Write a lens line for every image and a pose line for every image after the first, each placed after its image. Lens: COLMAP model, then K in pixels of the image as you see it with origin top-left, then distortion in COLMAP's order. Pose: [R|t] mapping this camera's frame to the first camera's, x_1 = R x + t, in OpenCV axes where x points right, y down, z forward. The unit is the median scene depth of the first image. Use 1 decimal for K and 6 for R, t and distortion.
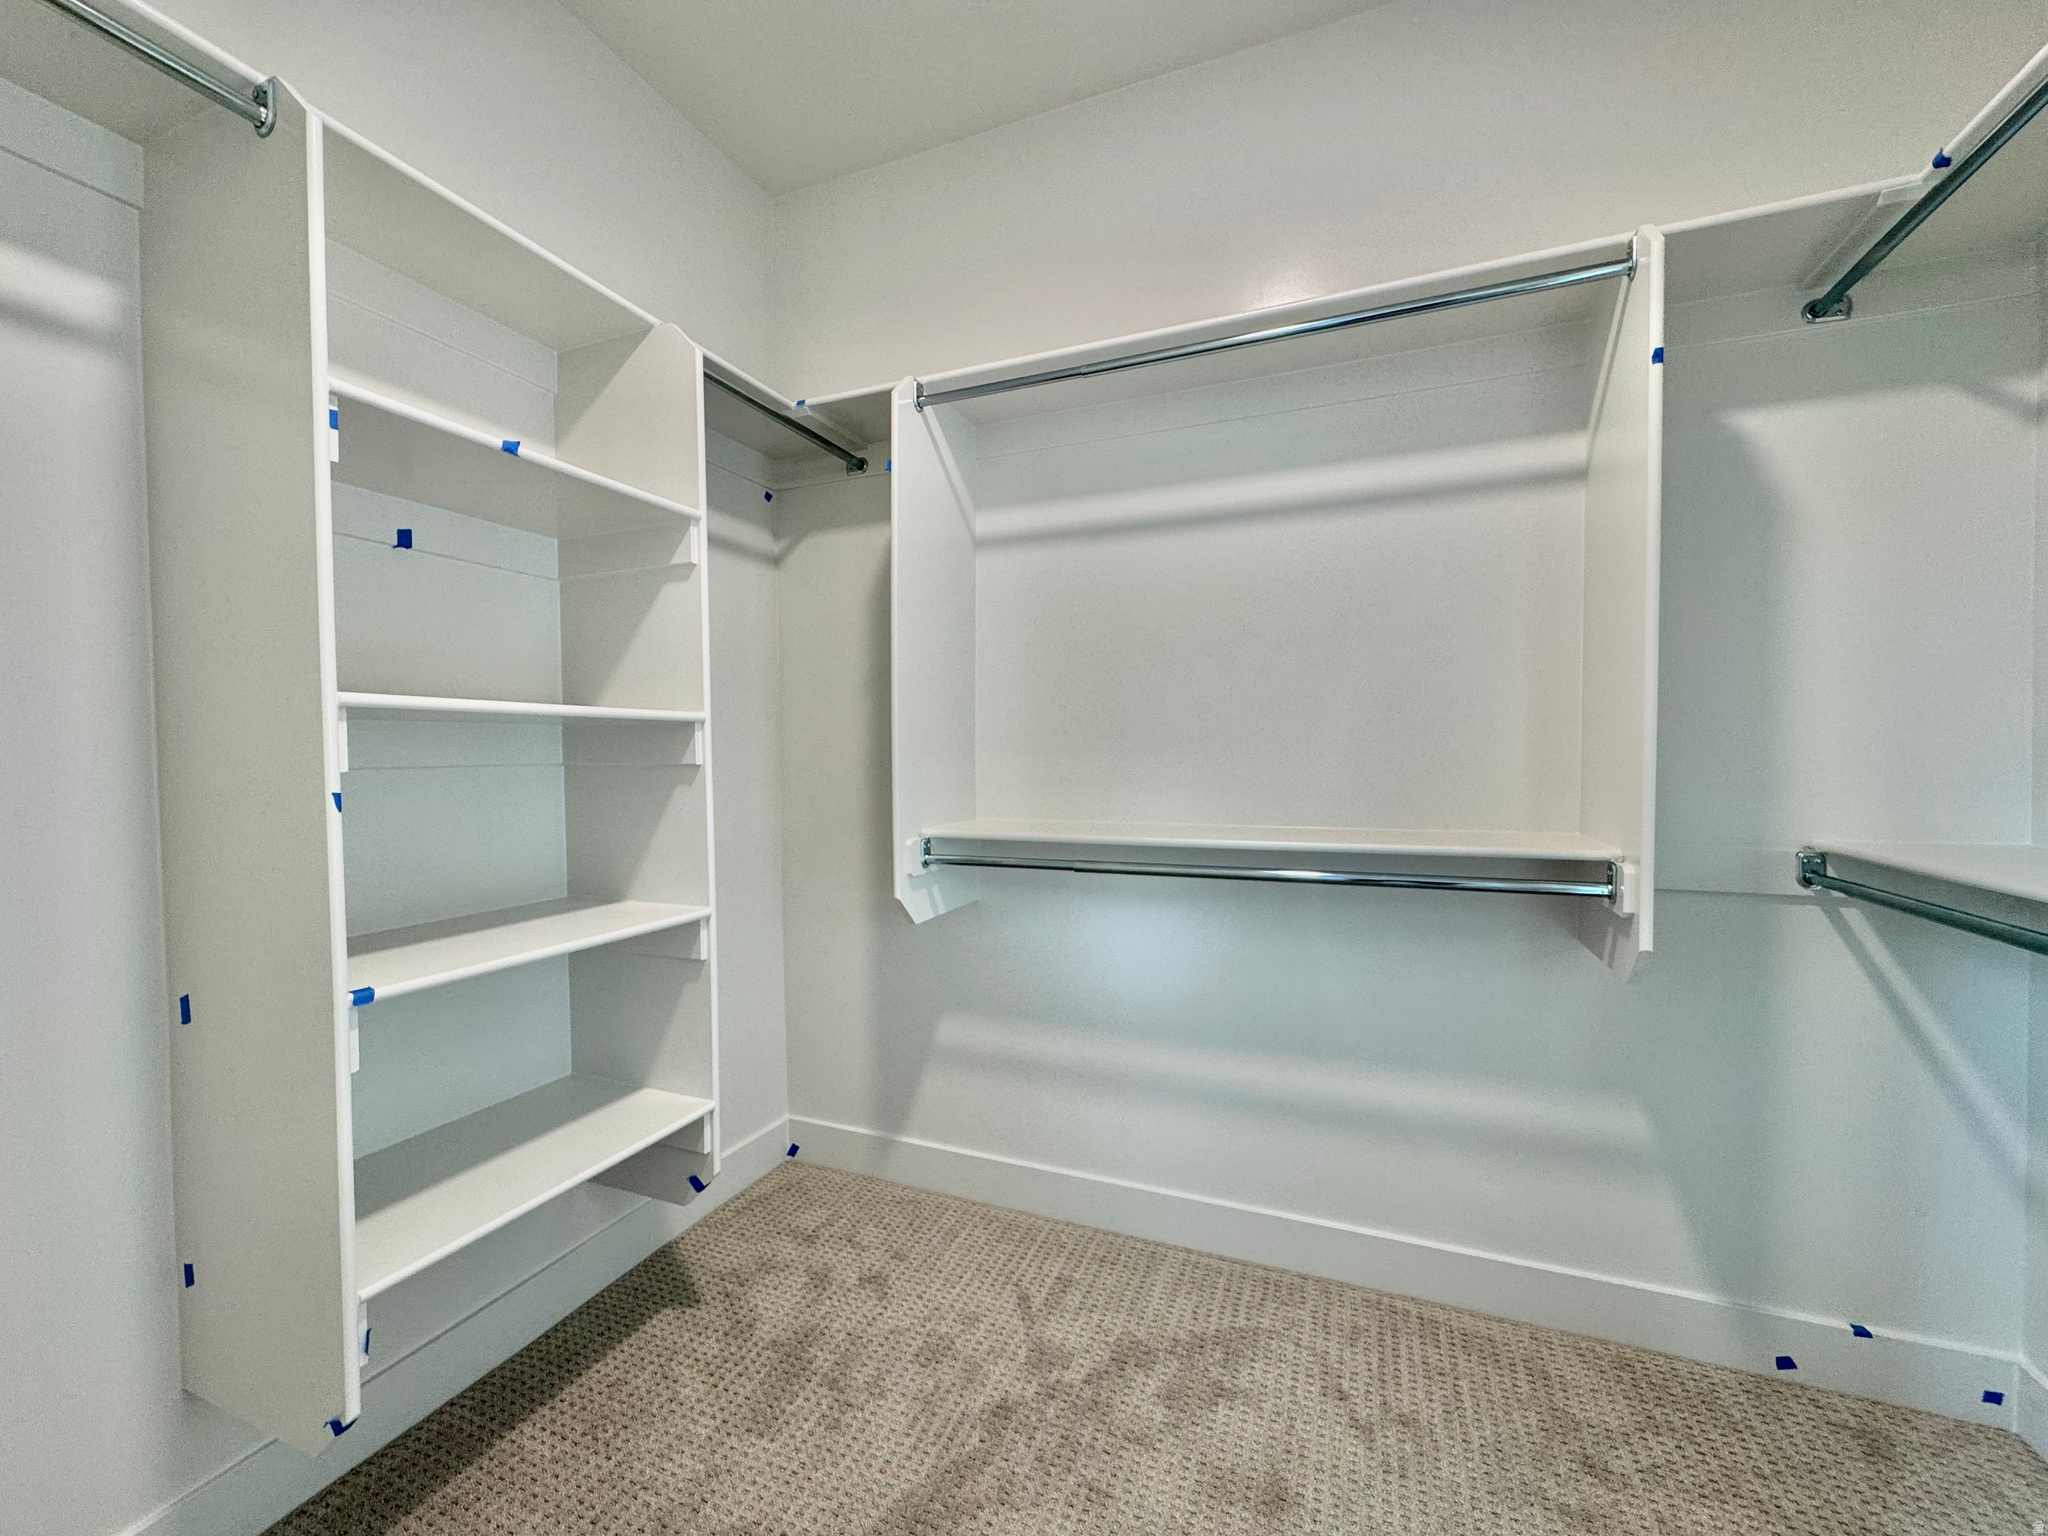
lens RADIAL K [[833.1, 0, 1022.9], [0, 833.1, 767.3], [0, 0, 1]] dist [-0.009087, 0.000910]
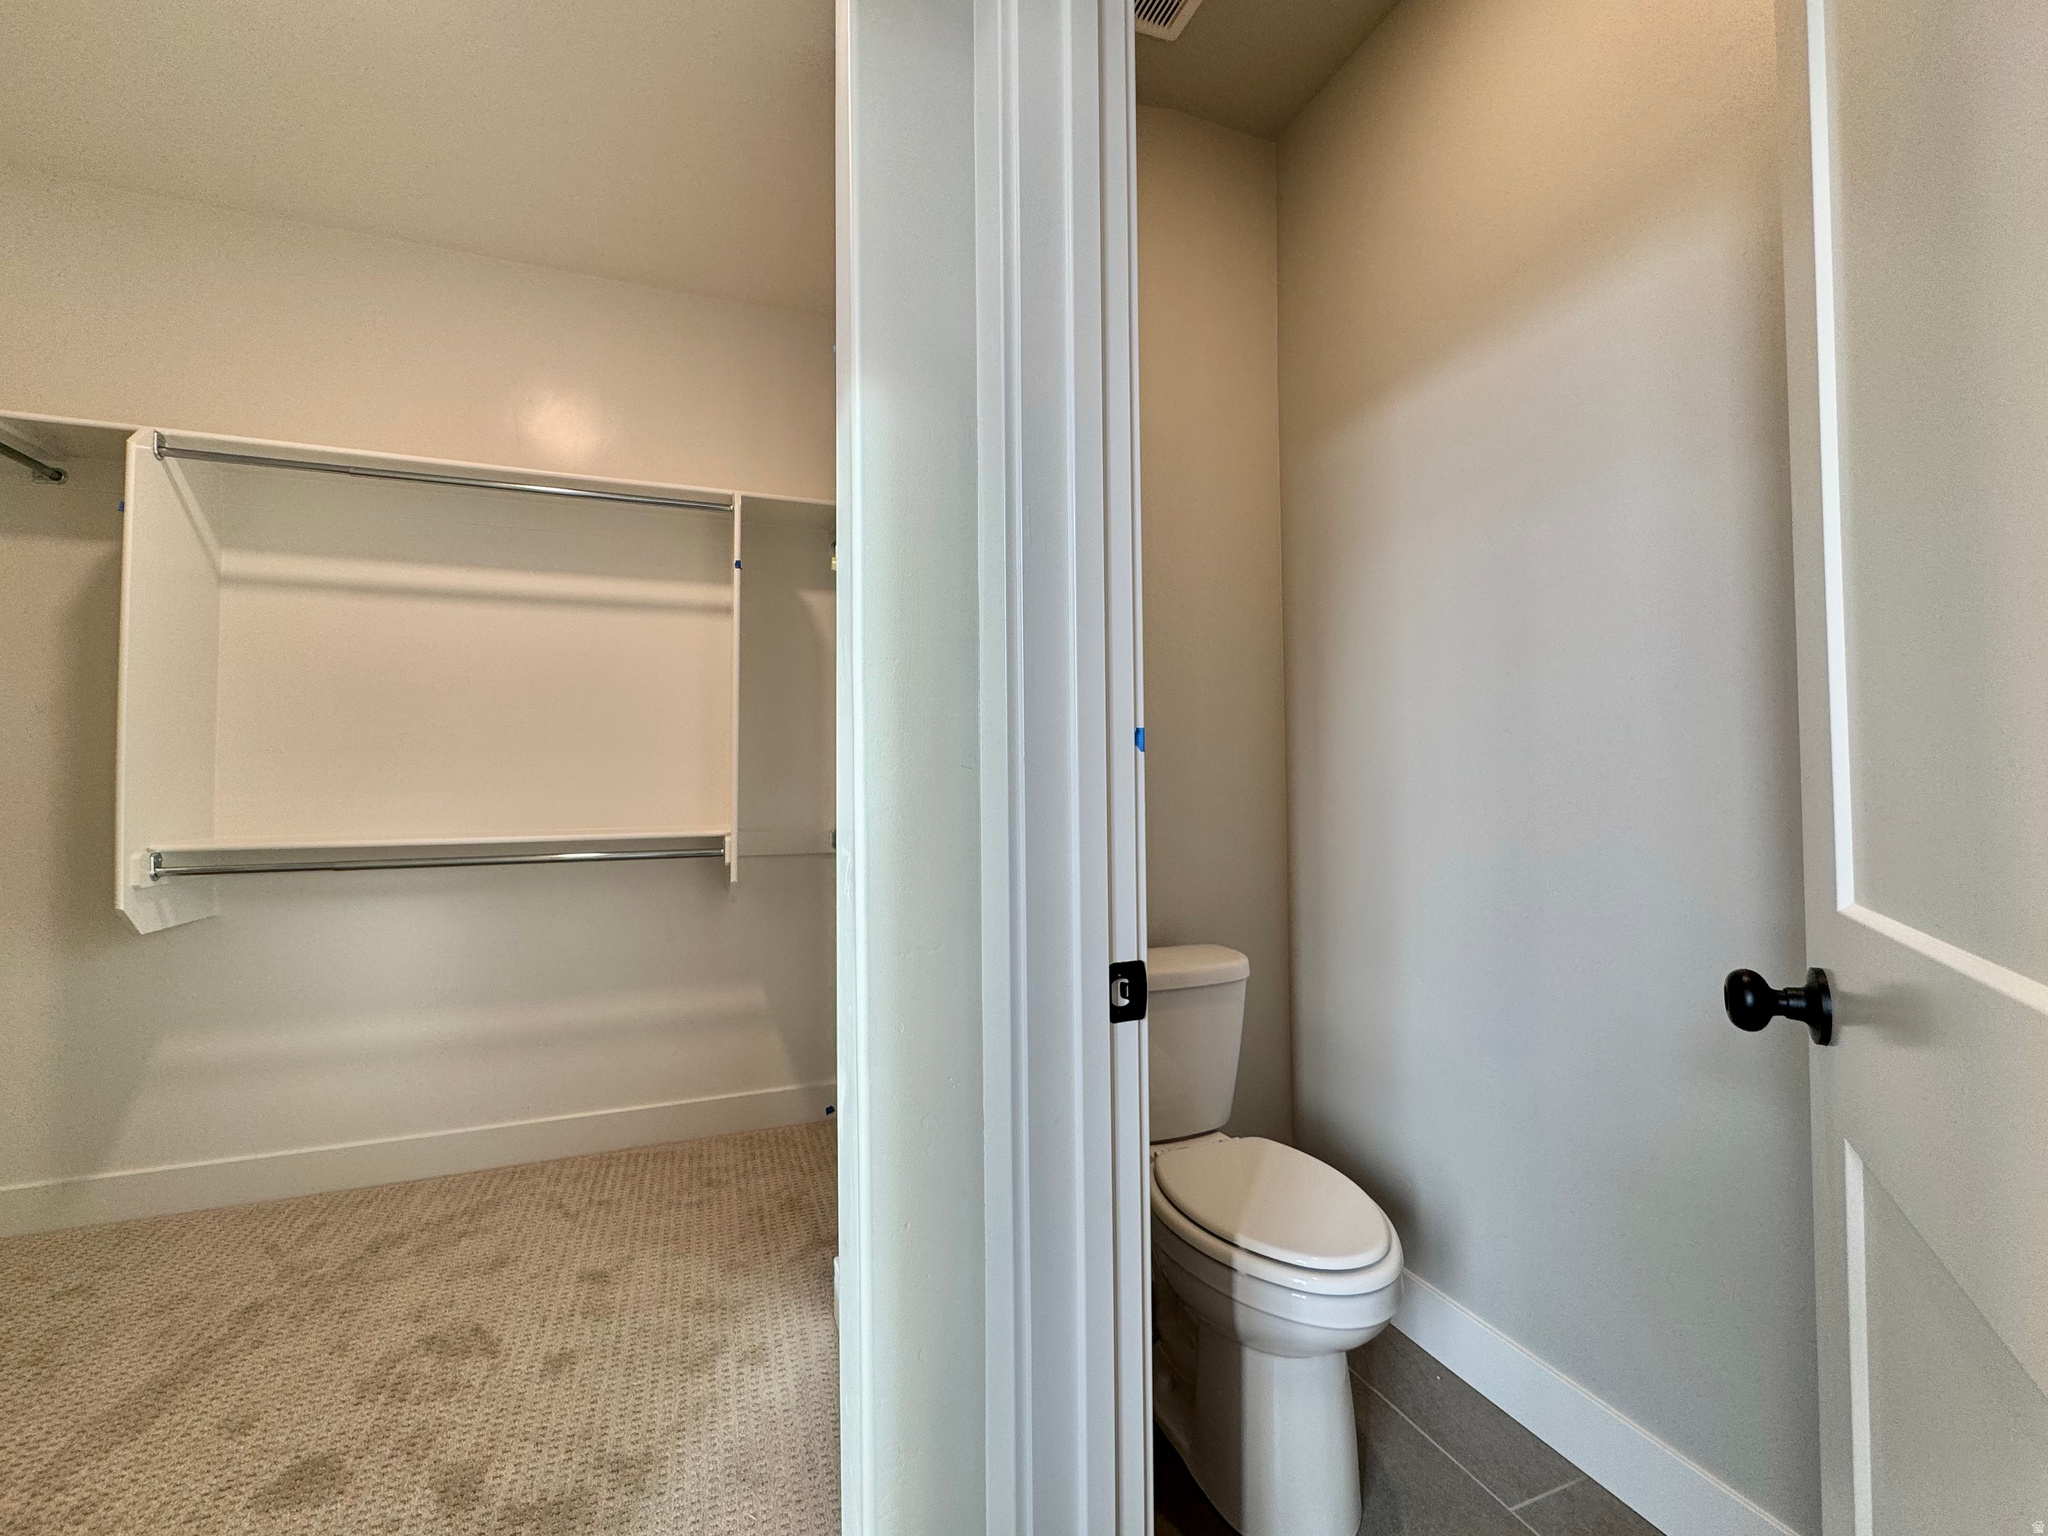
lens RADIAL K [[833.1, 0, 1023.3], [0, 833.1, 767.3], [0, 0, 1]] dist [-0.009087, 0.000910]
pose [[0.726491, 0.017969, 0.686941, -0.038972], [0.015541, 0.998973, -0.042566, 0.039278], [-0.687000, 0.041600, 0.725466, -0.564417]]
